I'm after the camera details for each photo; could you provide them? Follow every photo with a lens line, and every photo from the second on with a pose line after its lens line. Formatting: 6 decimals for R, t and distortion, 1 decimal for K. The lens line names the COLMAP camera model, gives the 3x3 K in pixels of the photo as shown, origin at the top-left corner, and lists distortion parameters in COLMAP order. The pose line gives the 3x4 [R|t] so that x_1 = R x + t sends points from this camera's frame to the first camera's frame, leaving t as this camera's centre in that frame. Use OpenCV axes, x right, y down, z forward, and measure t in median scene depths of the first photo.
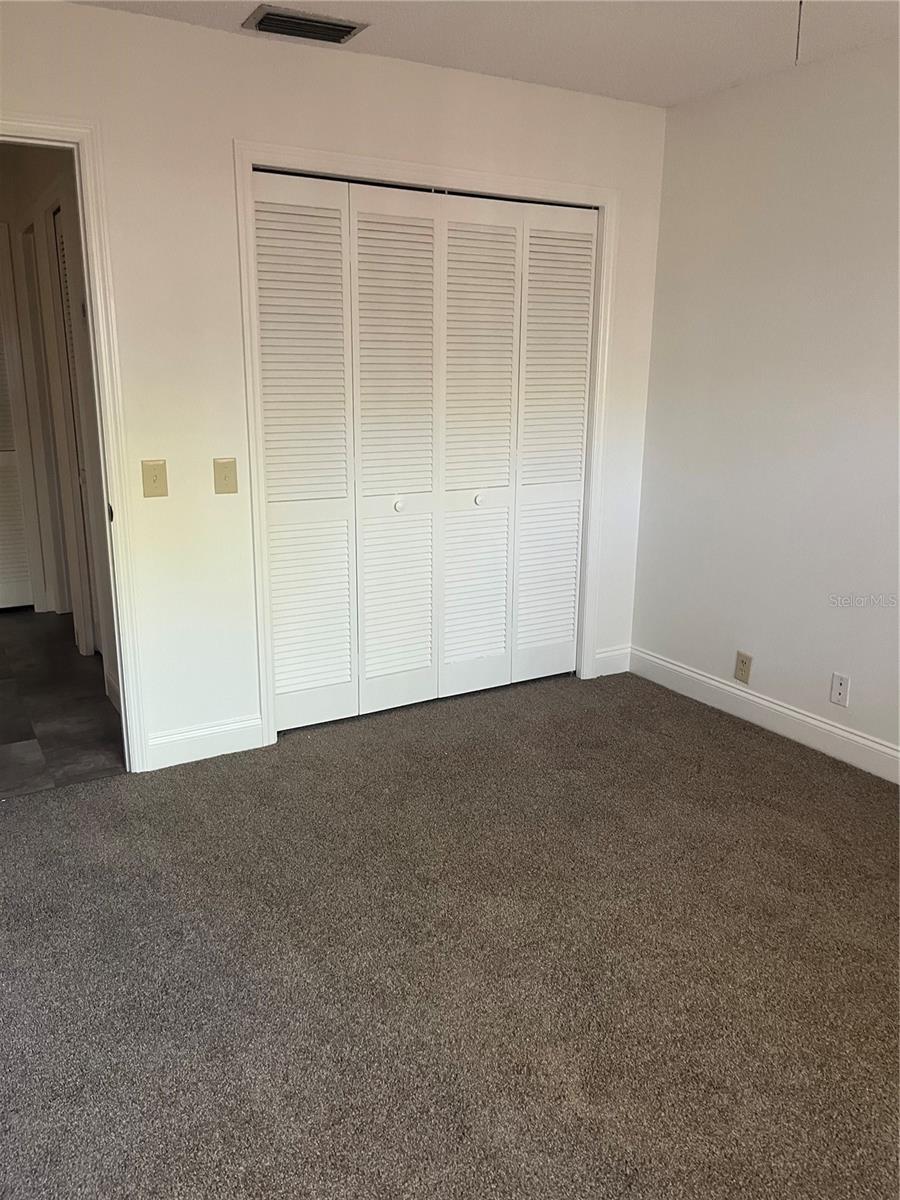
lens RADIAL K [[1043.7, 0, 451.1], [0, 1043.7, 594.4], [0, 0, 1]] dist [0.116628, 0.007512]
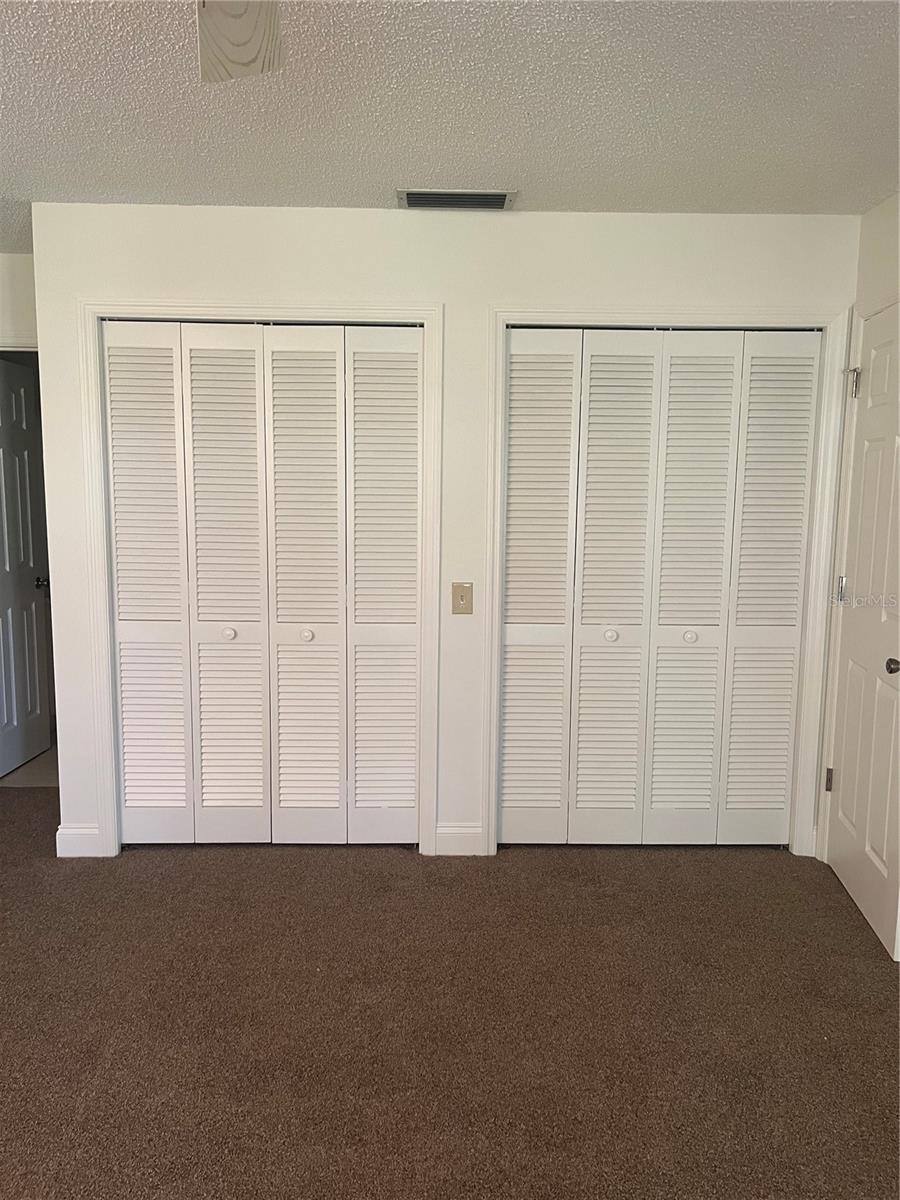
lens RADIAL K [[916.8, 0, 448.8], [0, 916.8, 612.7], [0, 0, 1]] dist [0.067547, -0.101026]
pose [[0.842630, 0.069841, -0.533945, 0.303051], [-0.119792, 0.991019, -0.059419, -0.041712], [0.524999, 0.114030, 0.843429, 0.199068]]
